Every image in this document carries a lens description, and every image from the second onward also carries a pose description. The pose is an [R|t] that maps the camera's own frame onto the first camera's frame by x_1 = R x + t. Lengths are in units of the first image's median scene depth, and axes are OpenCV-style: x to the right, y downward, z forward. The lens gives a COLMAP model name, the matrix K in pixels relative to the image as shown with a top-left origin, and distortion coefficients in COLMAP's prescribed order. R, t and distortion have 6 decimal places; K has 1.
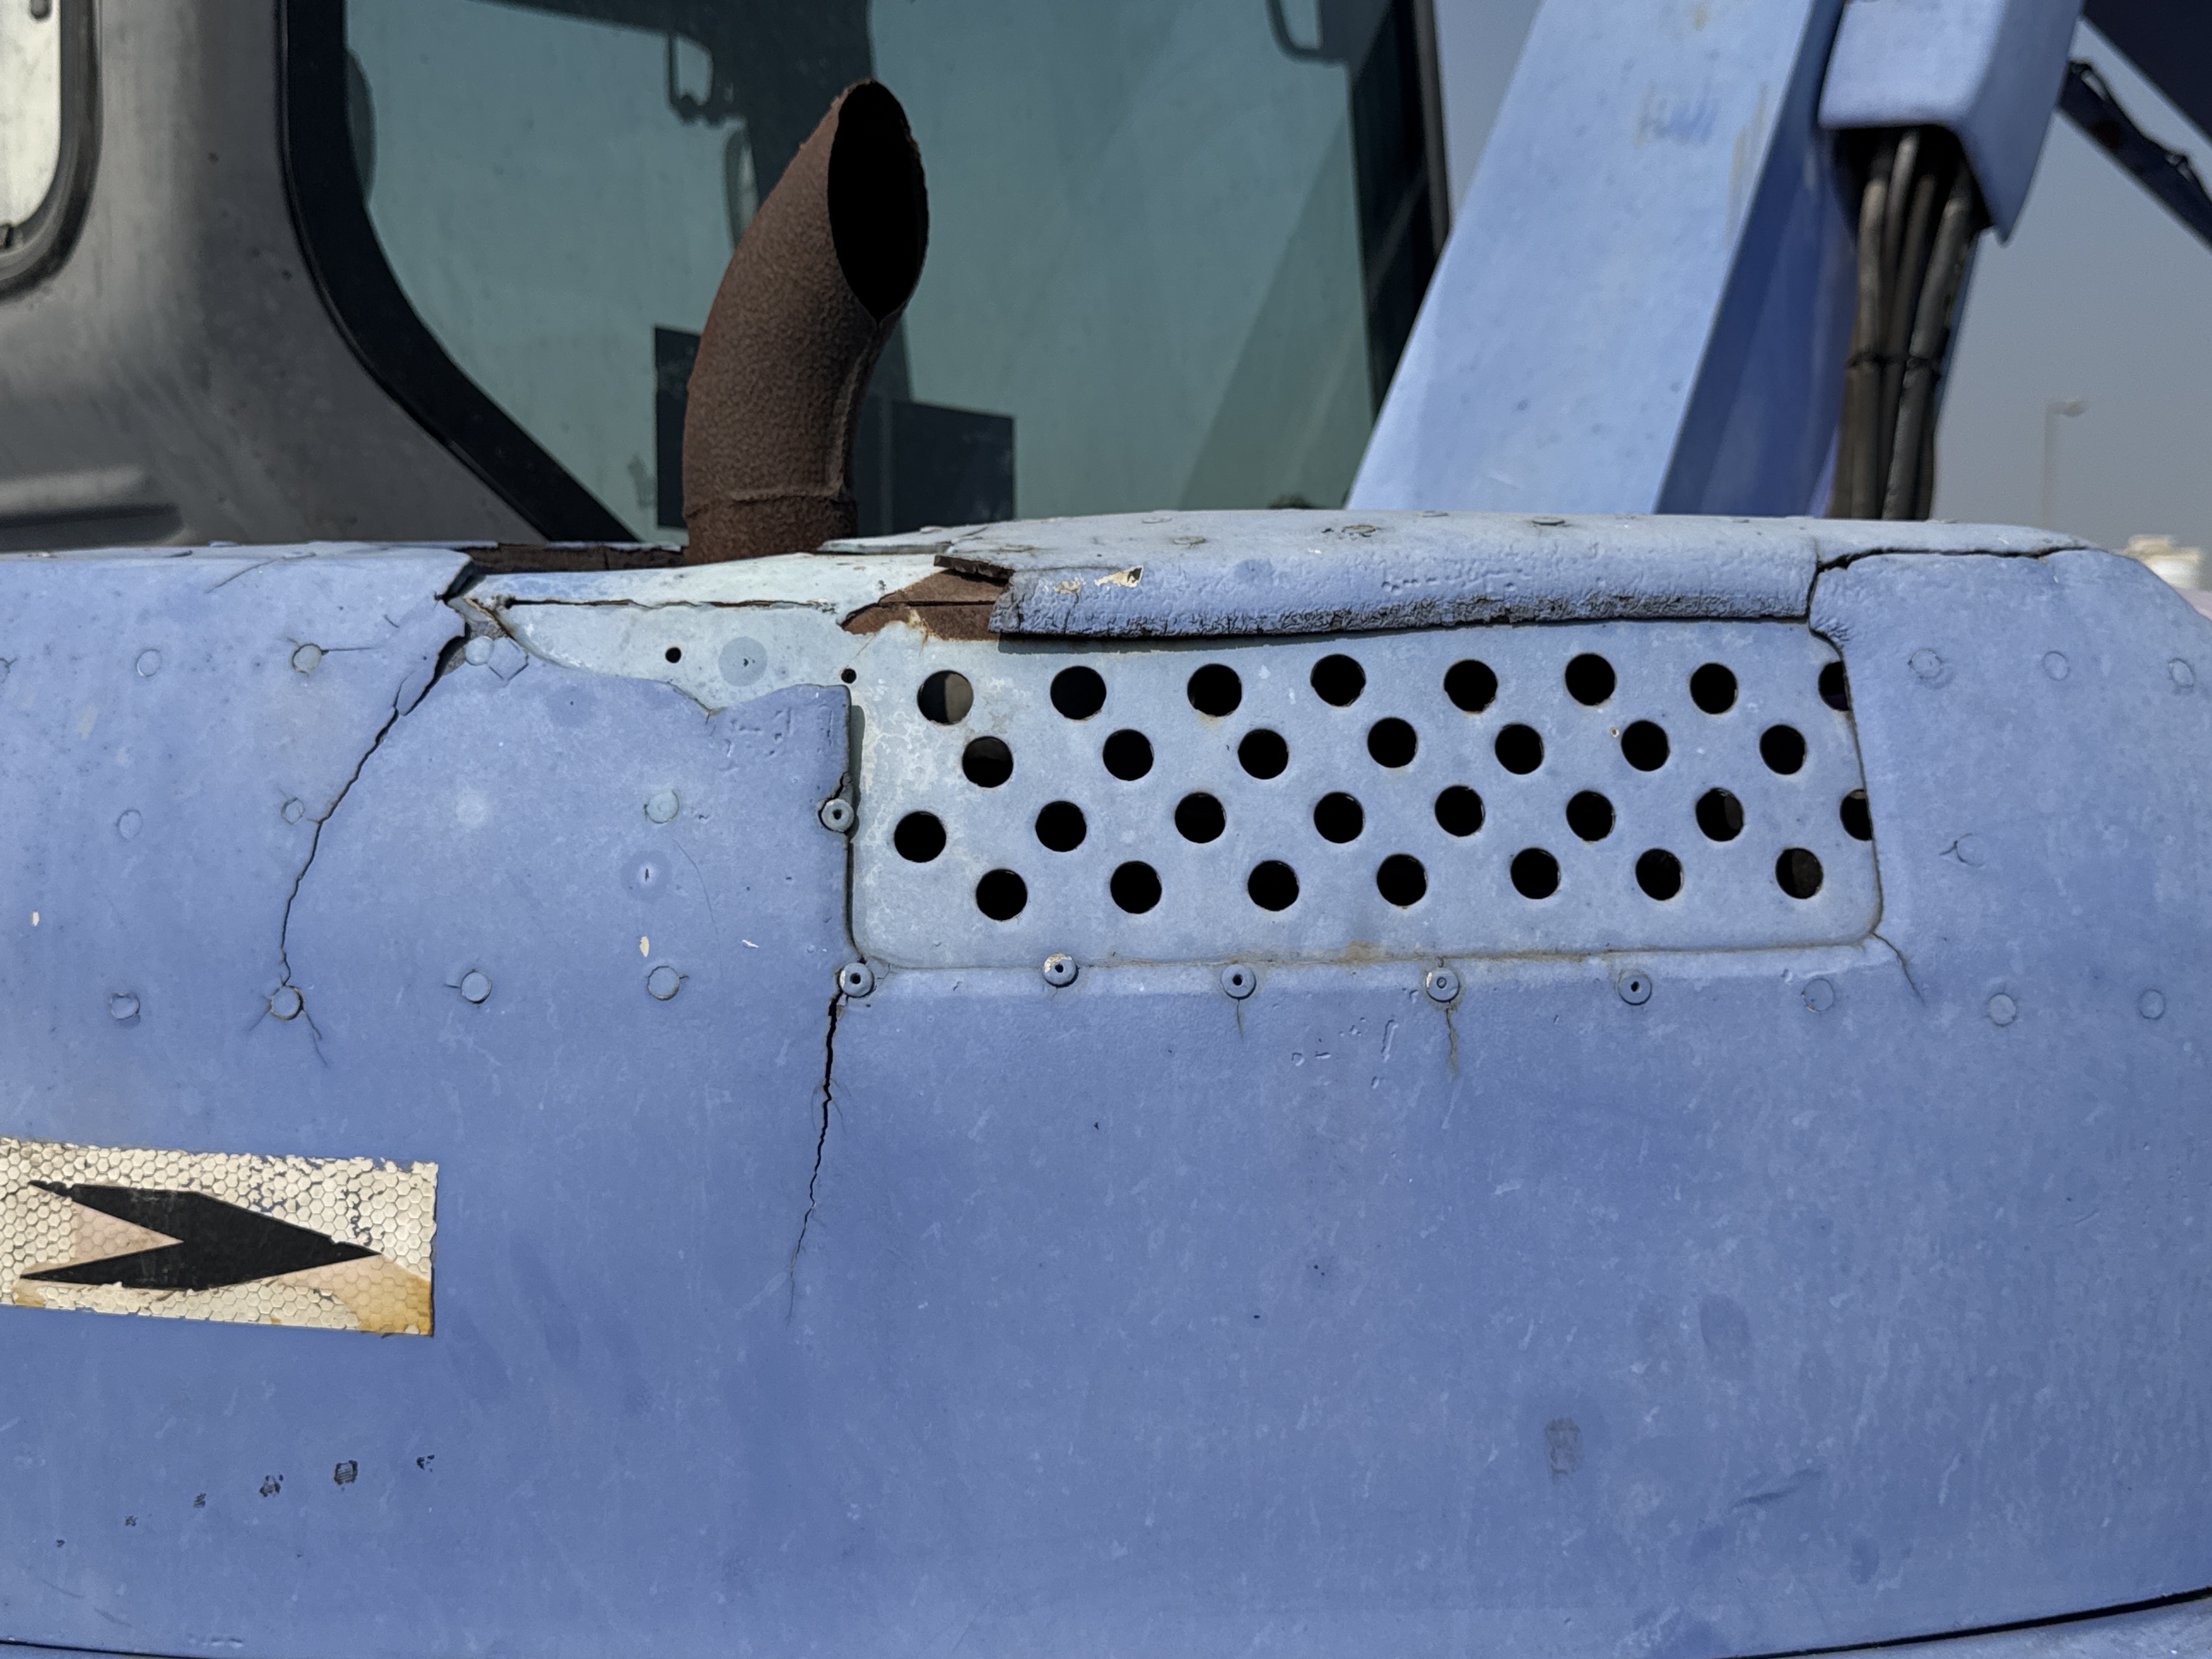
lens RADIAL K [[2472.4, 0, 1106.0], [0, 2472.4, 829.5], [0, 0, 1]] dist [0.104556, -0.020643]
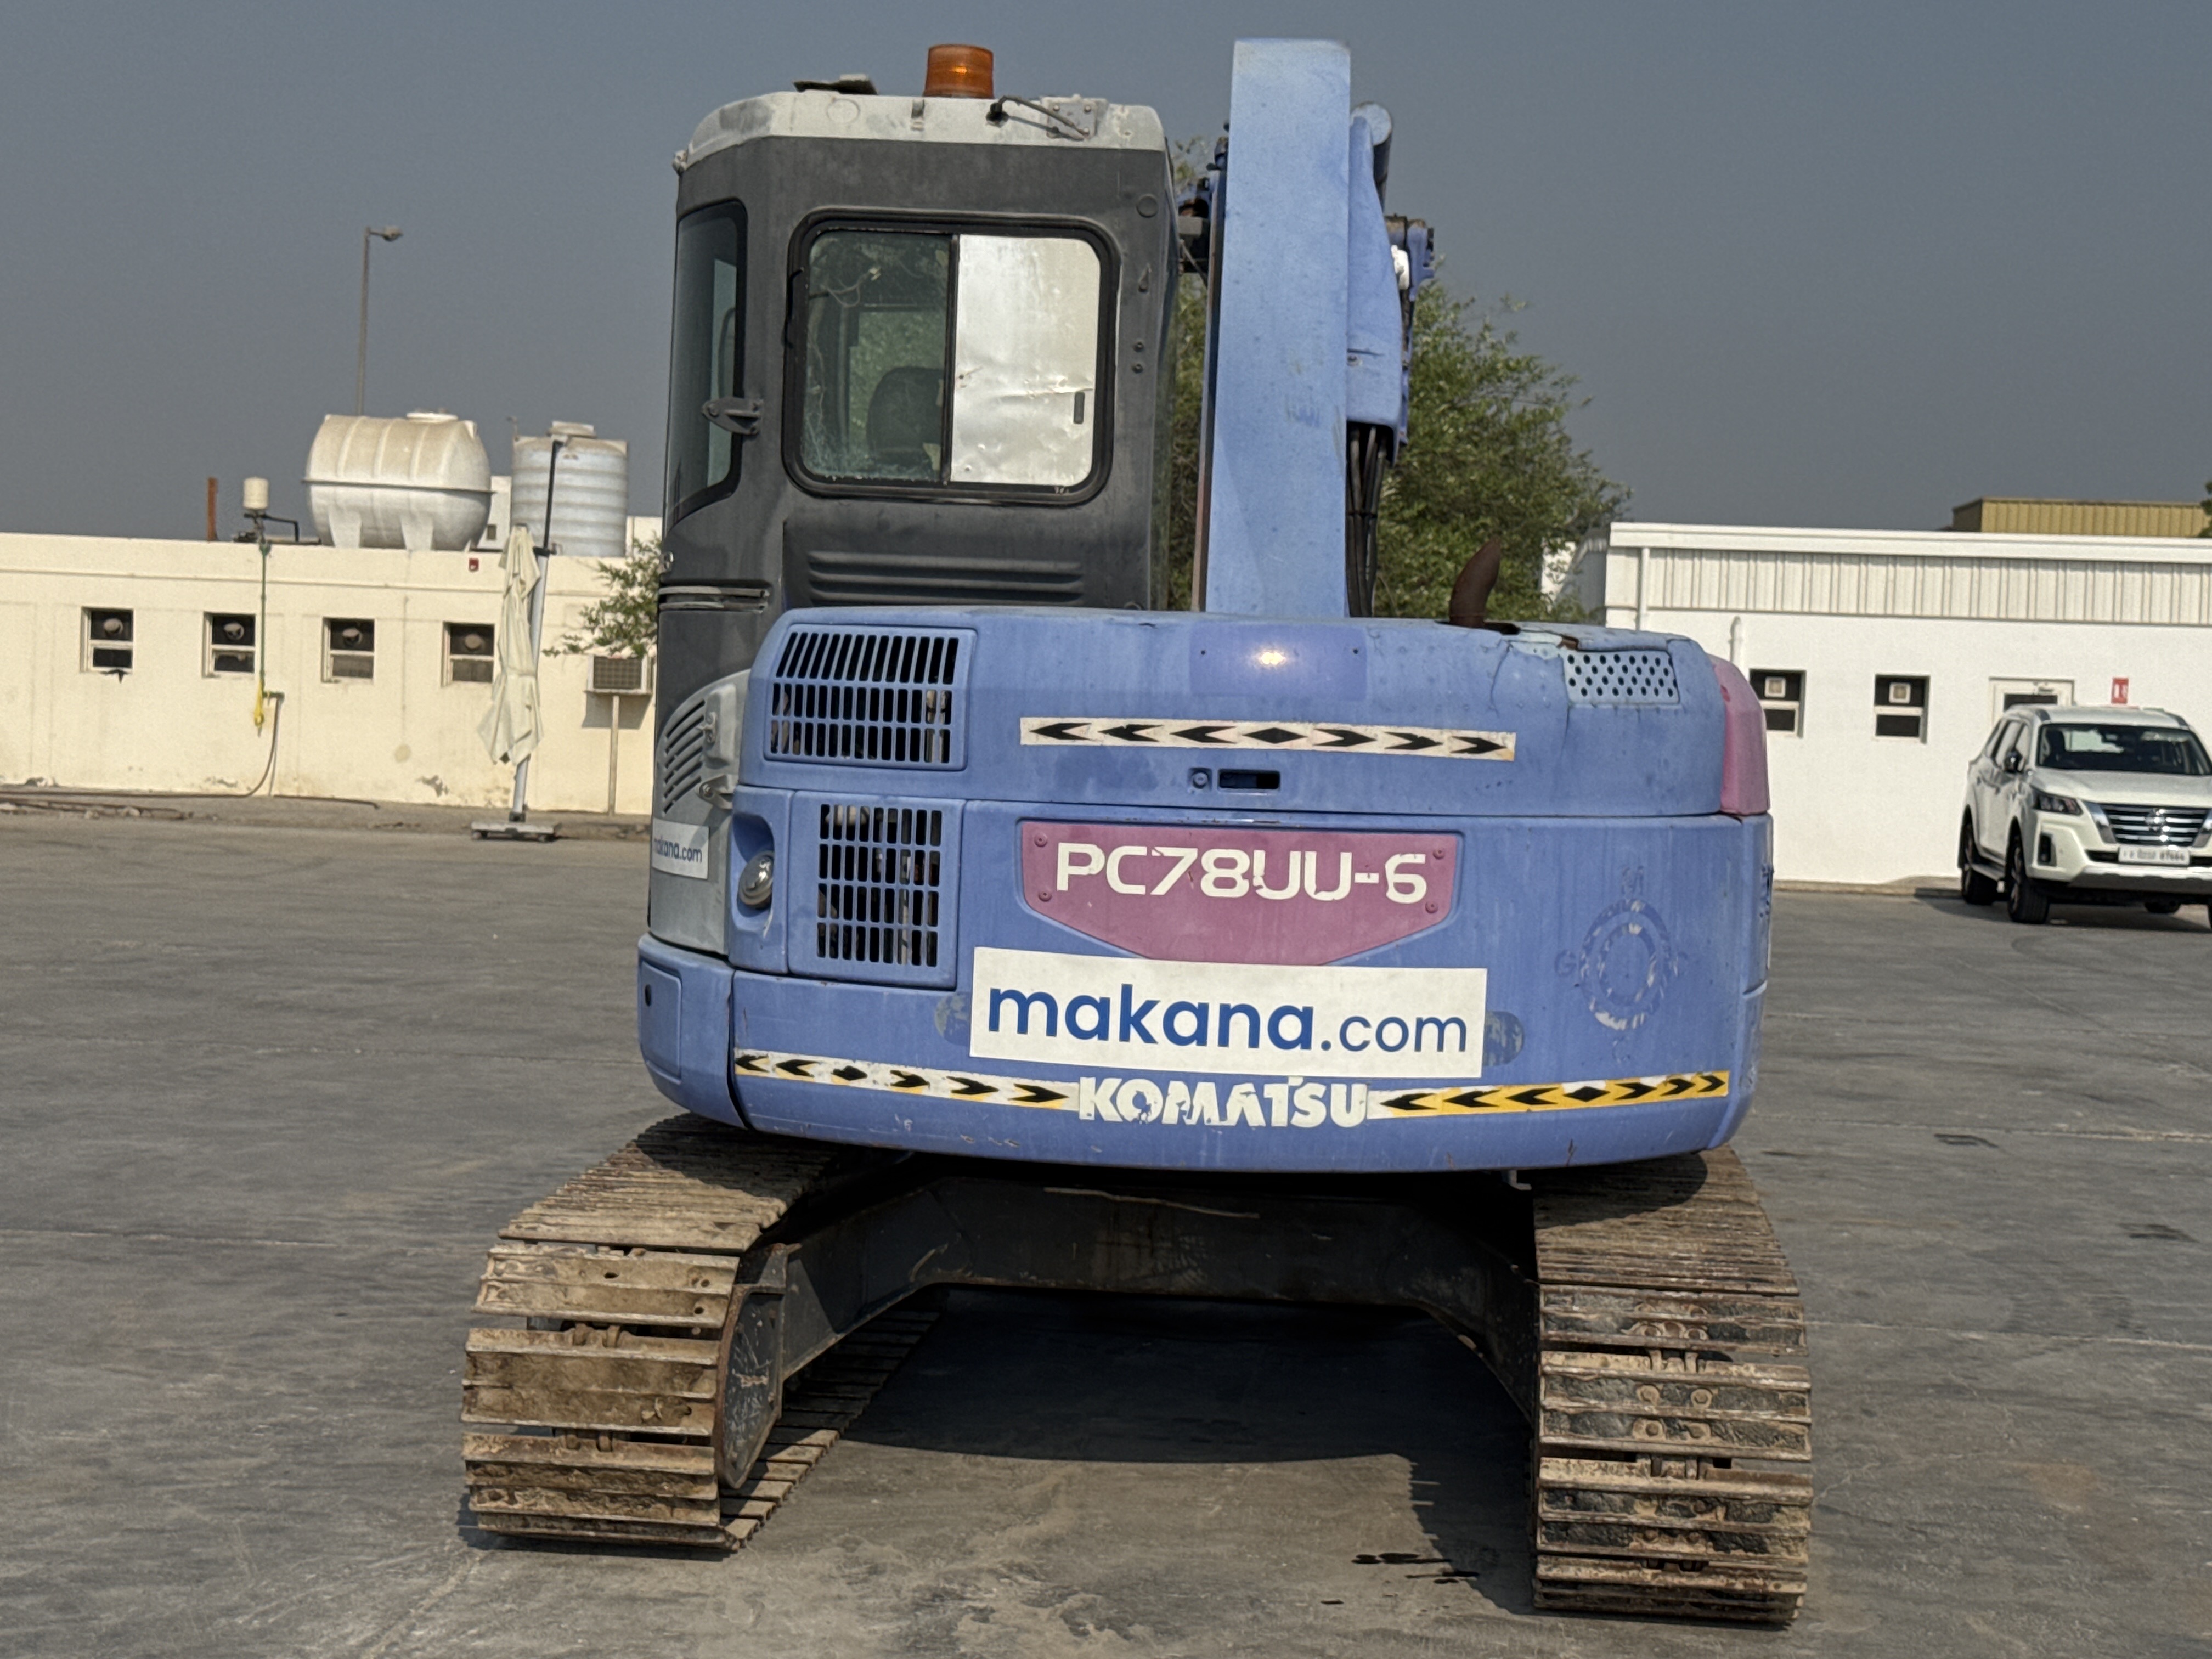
lens RADIAL K [[3520.4, 0, 1106.0], [0, 3520.4, 829.5], [0, 0, 1]] dist [0.175448, -0.001113]
pose [[0.812056, 0.004838, 0.583559, -6.047134], [-0.018139, 0.999692, 0.016954, 0.237193], [-0.583297, -0.024353, 0.811894, -5.379628]]
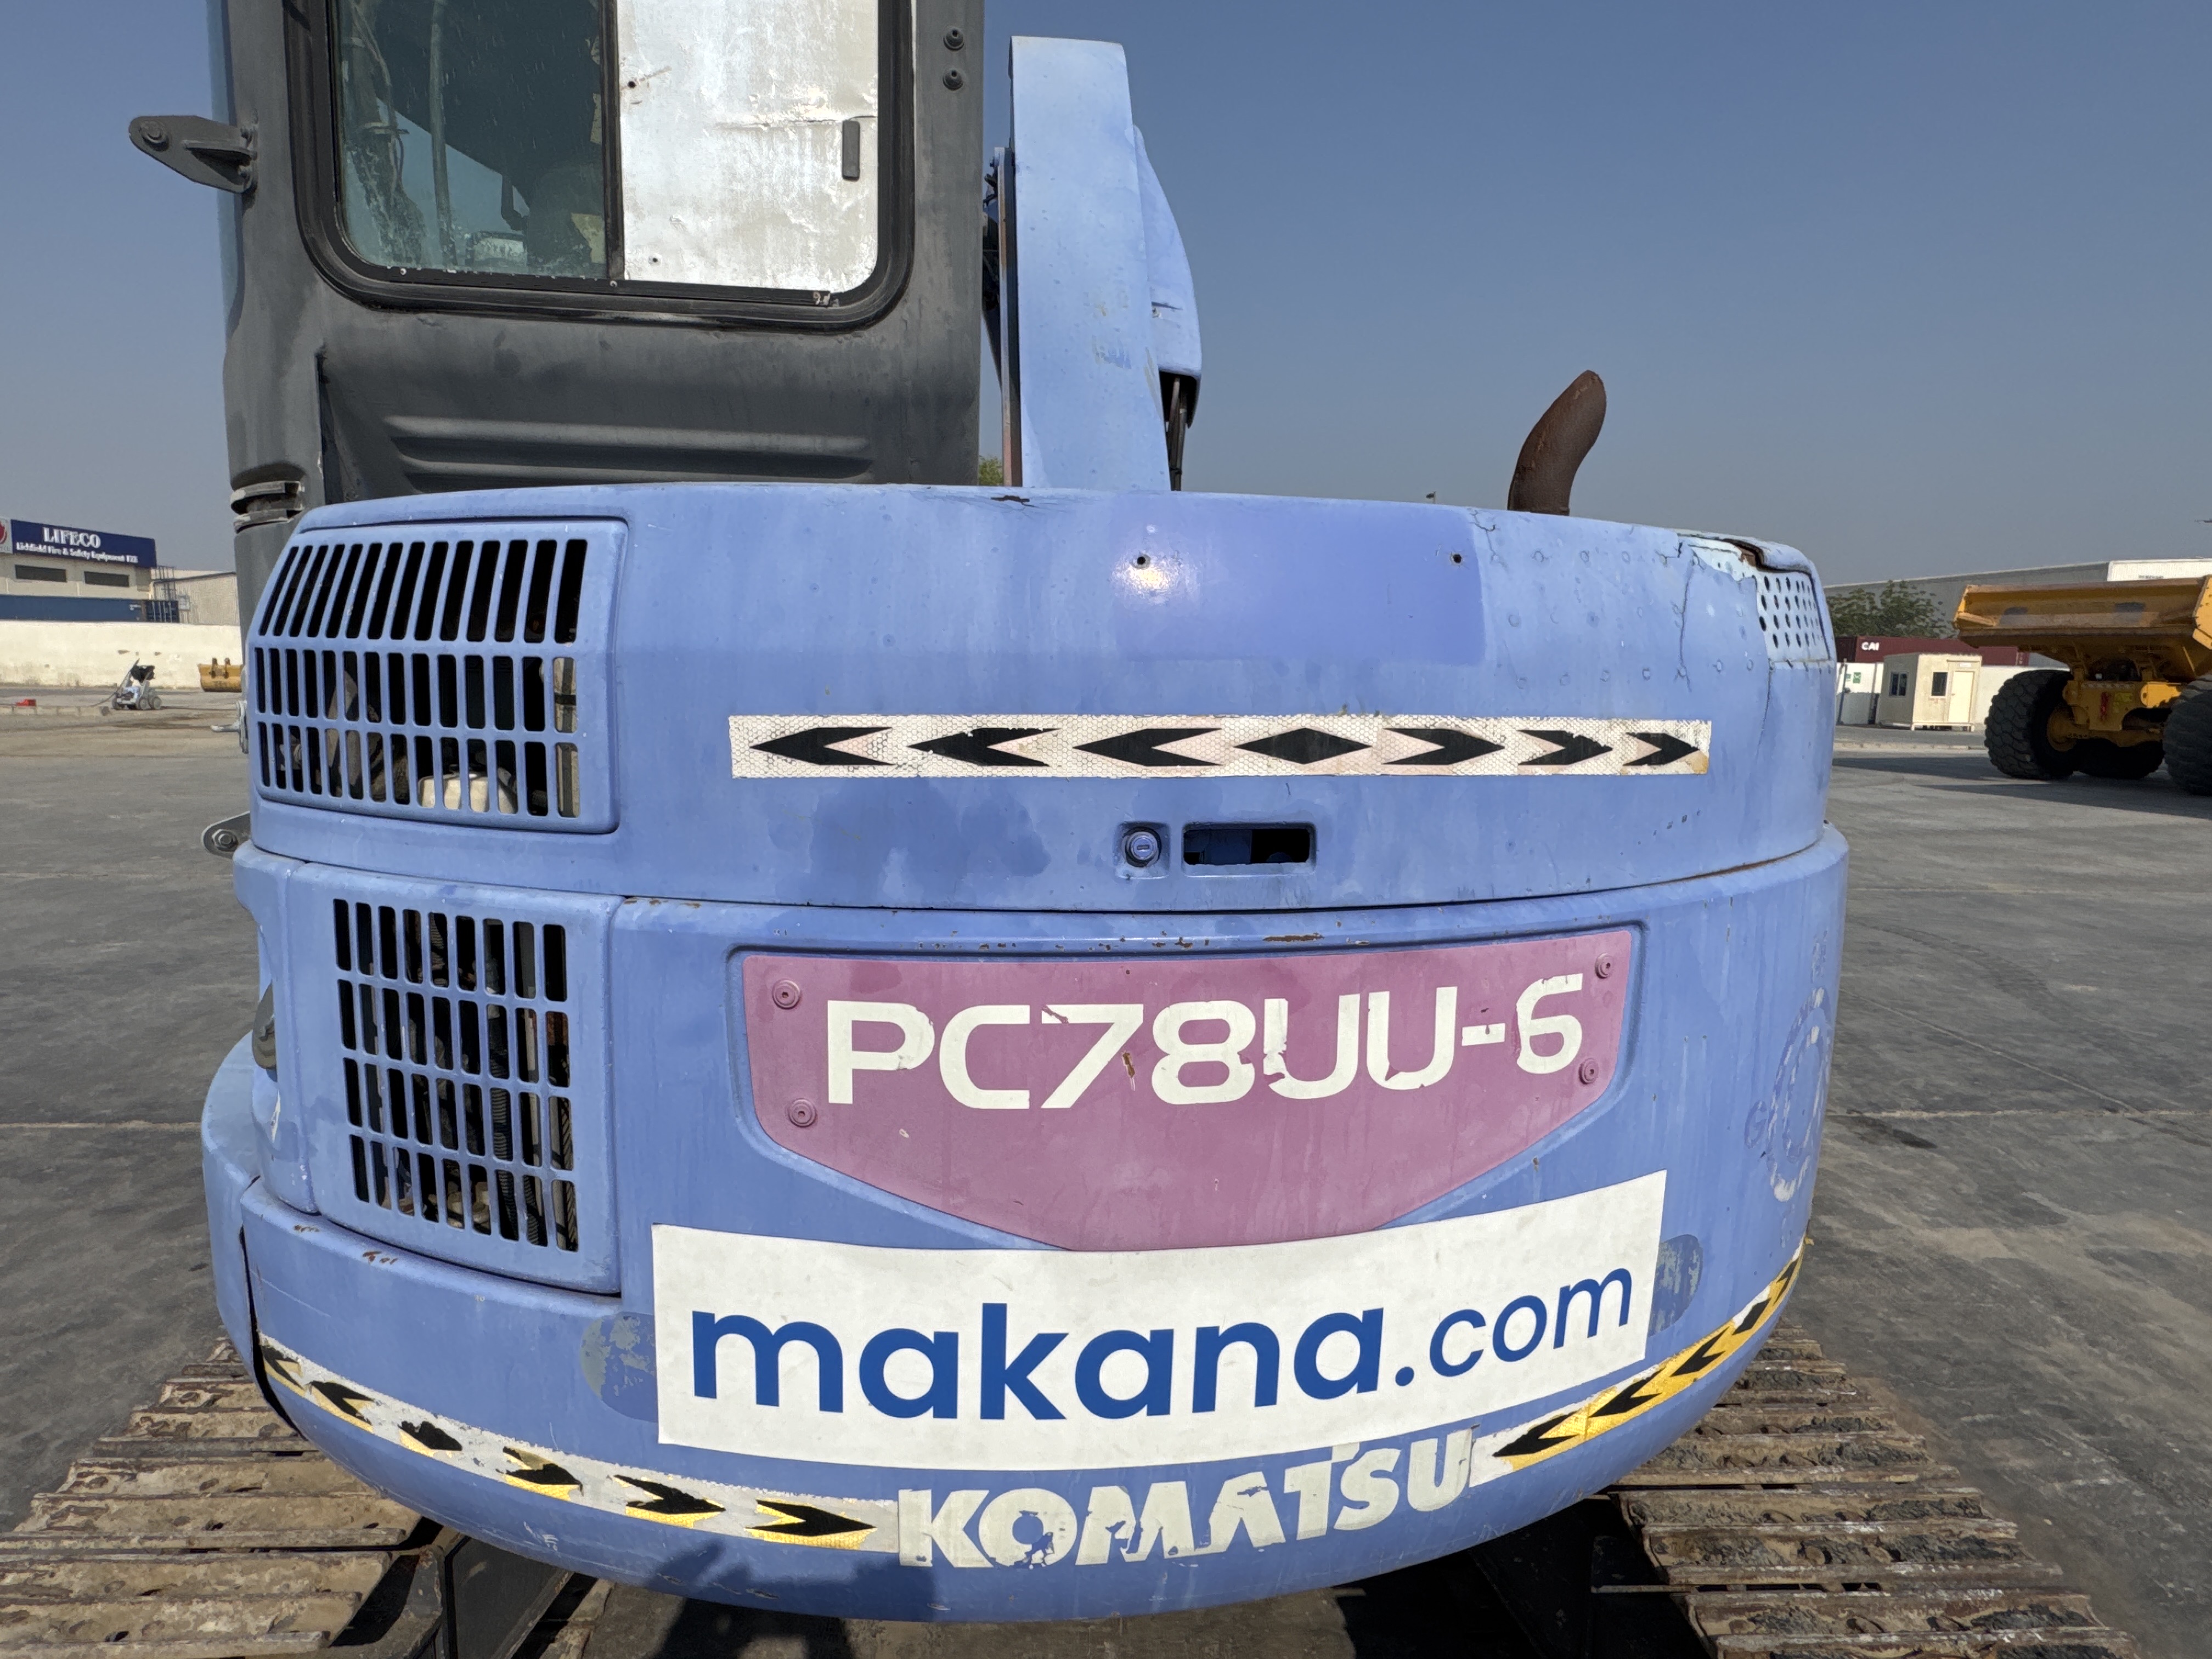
lens RADIAL K [[1240.8, 0, 1106.0], [0, 1240.8, 829.5], [0, 0, 1]] dist [-0.007138, -0.000791]
pose [[0.710436, -0.083450, 0.698797, -1.922128], [0.001795, 0.993156, 0.116778, 0.082477], [-0.703760, -0.081709, 0.705724, 0.397327]]
